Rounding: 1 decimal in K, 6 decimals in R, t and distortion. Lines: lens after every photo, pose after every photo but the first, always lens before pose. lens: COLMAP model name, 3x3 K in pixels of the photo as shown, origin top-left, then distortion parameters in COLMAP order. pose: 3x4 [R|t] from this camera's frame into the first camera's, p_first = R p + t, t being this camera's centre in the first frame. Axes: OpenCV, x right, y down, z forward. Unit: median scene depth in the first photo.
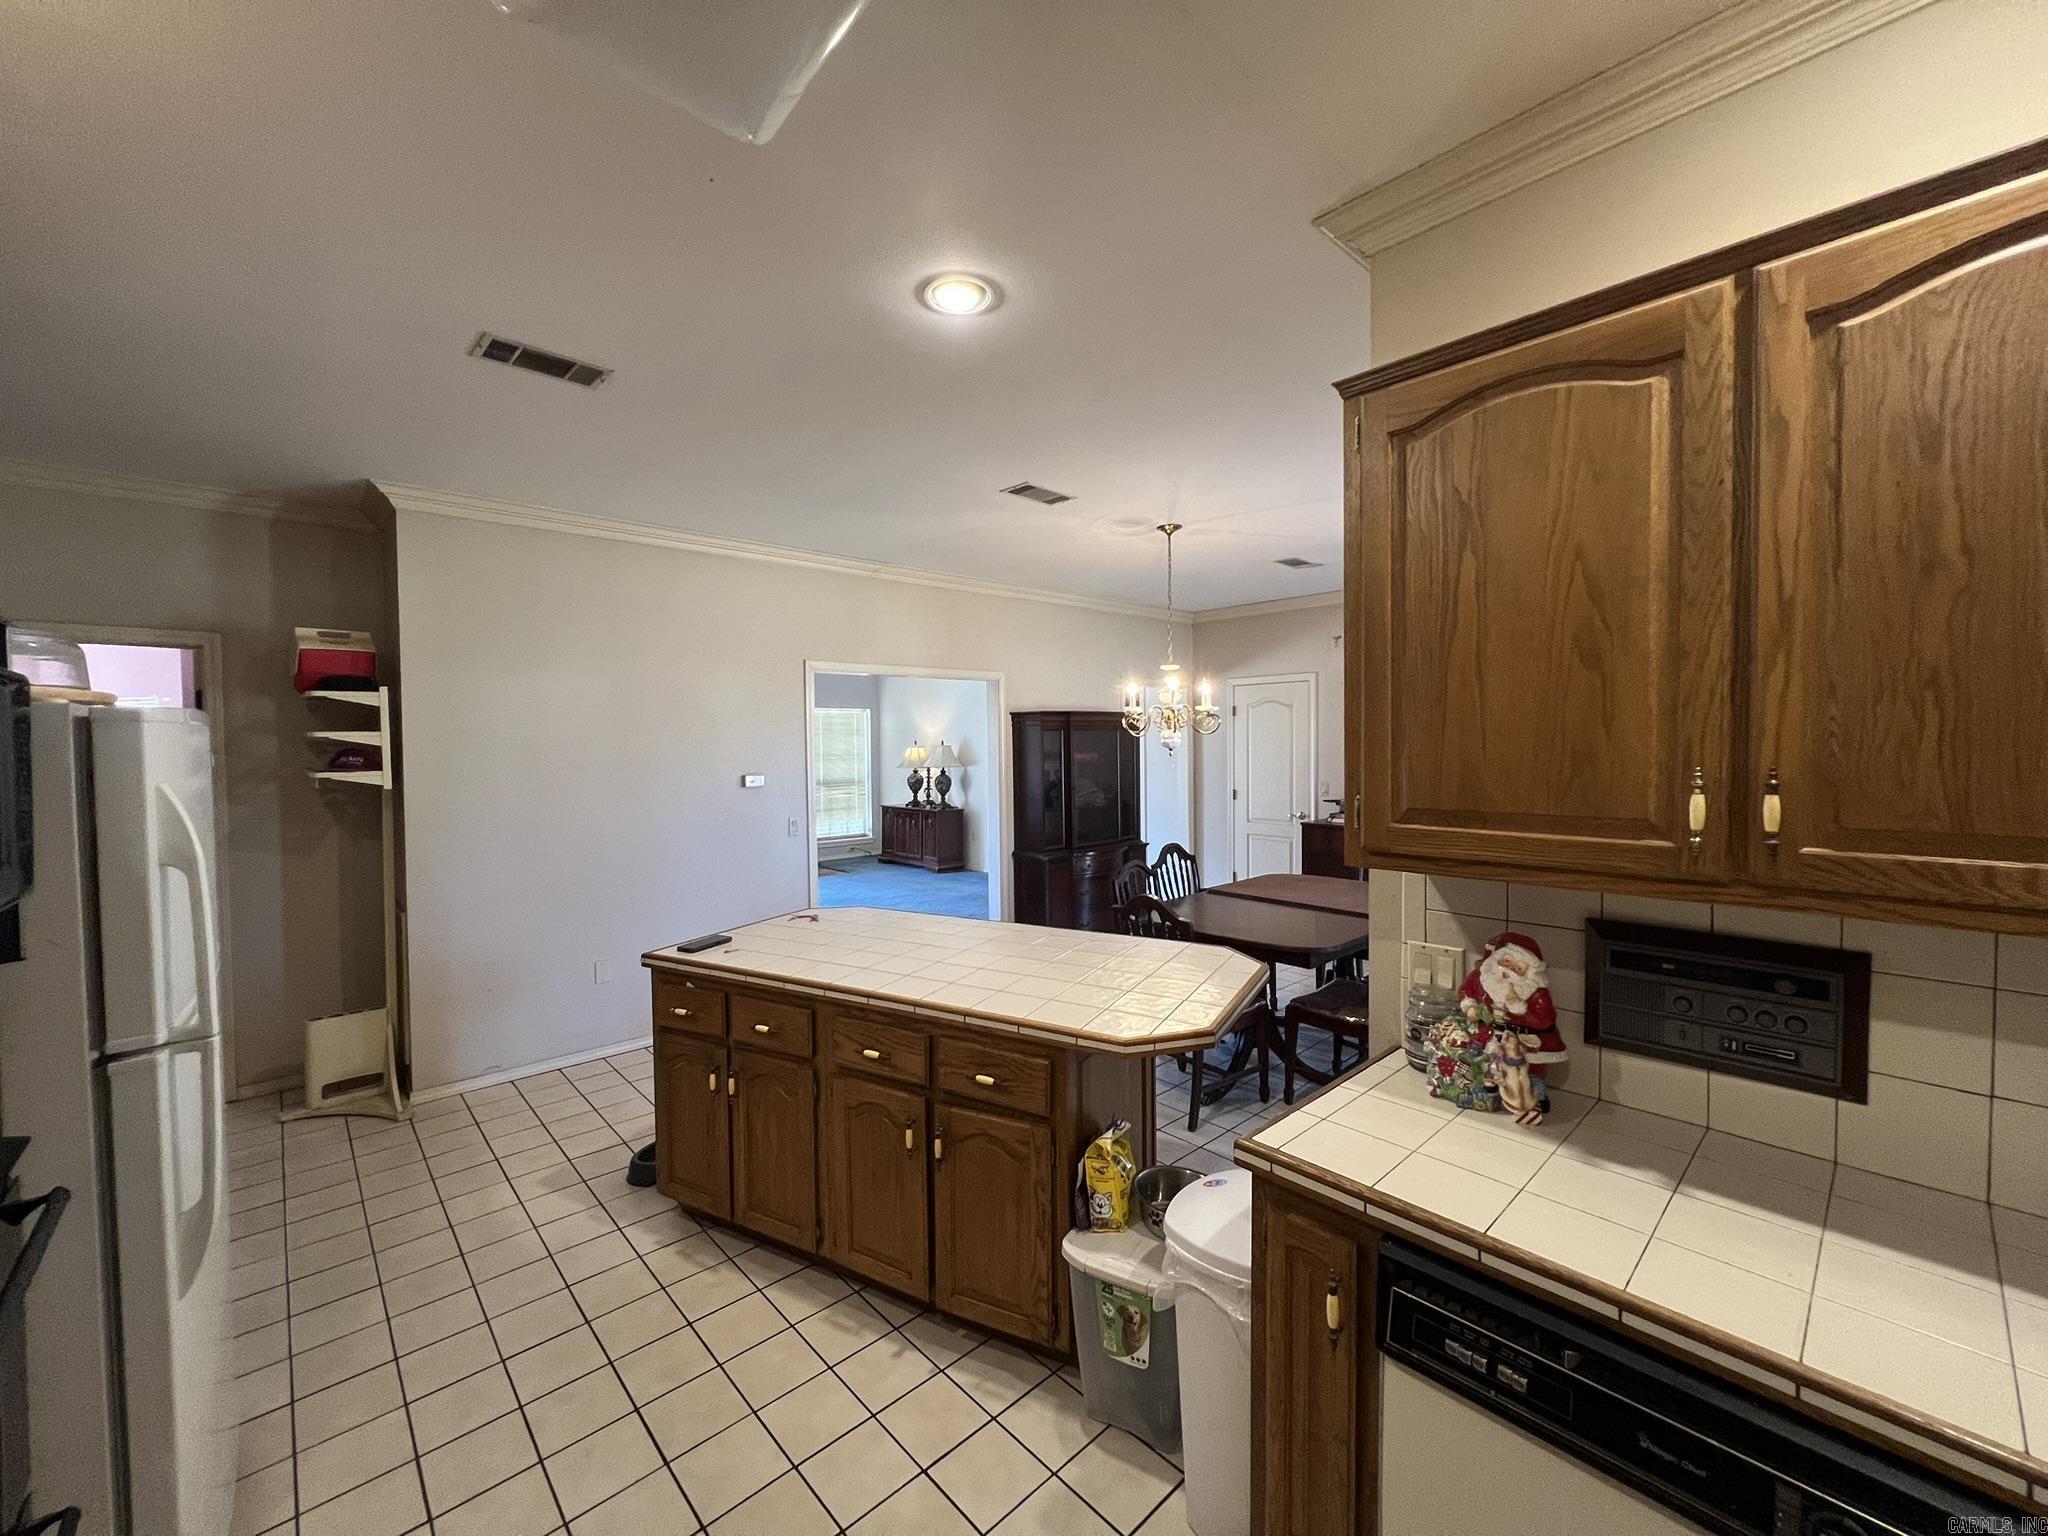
lens RADIAL K [[822.4, 0, 1014.1], [0, 822.4, 765.5], [0, 0, 1]] dist [0.001830, 0.000200]
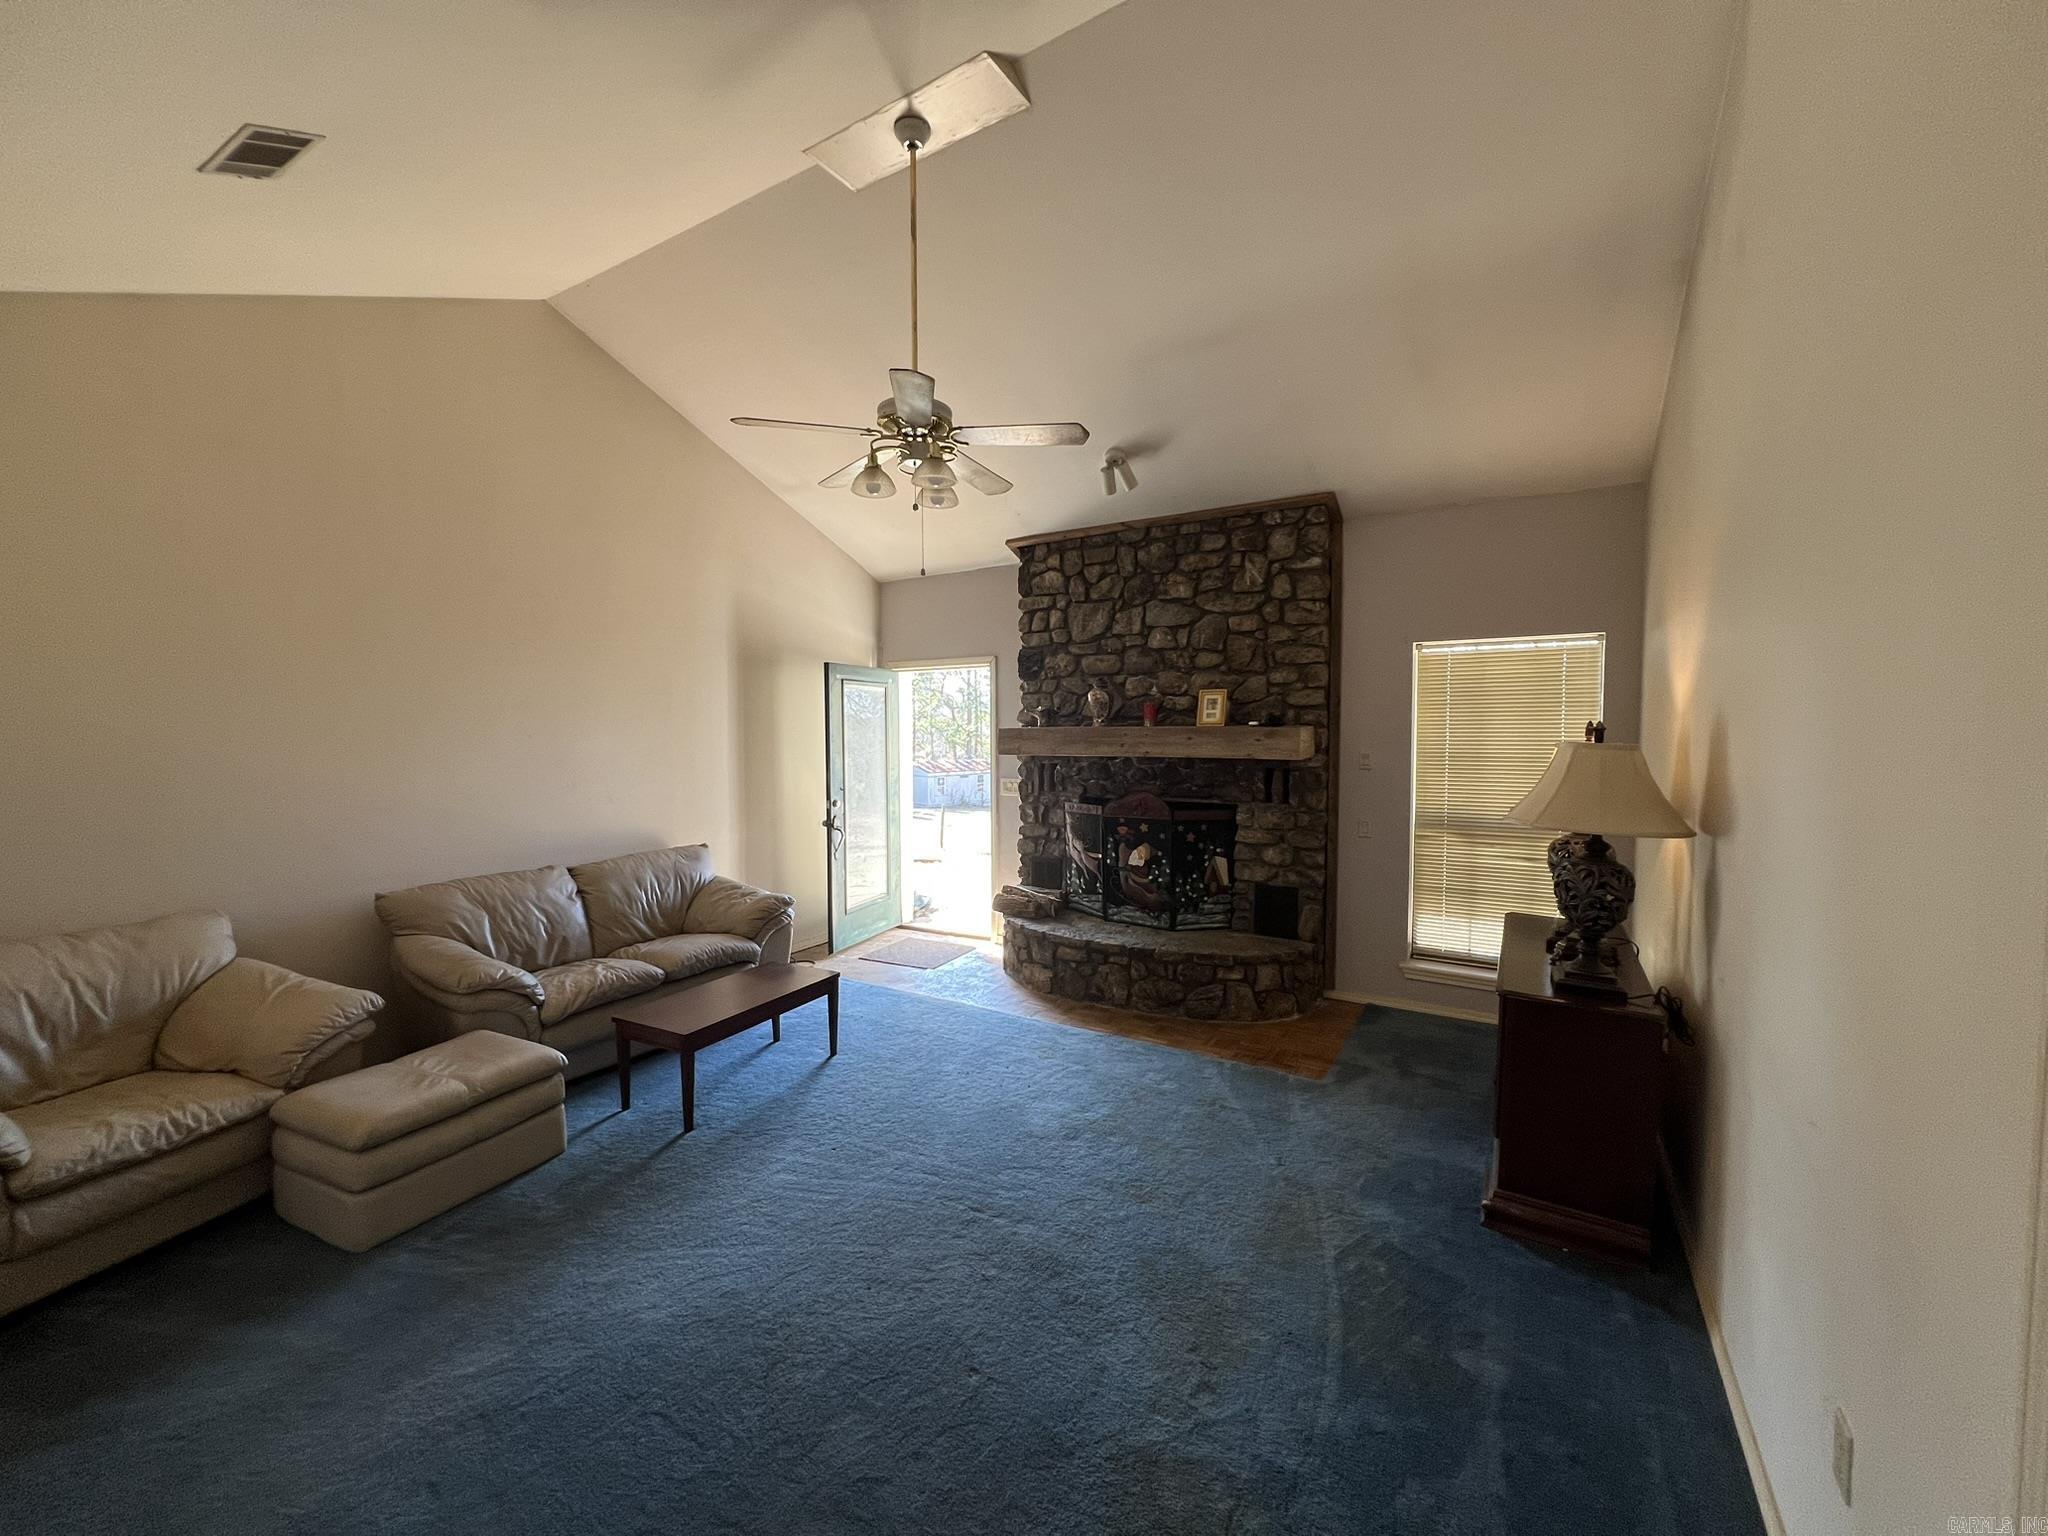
lens RADIAL K [[822.4, 0, 1014.5], [0, 822.4, 769.4], [0, 0, 1]] dist [0.001830, 0.000200]
pose [[0.281074, 0.065881, -0.957422, 0.103101], [-0.033601, 0.997705, 0.058788, -0.024396], [0.959098, 0.015646, 0.282642, 0.729816]]
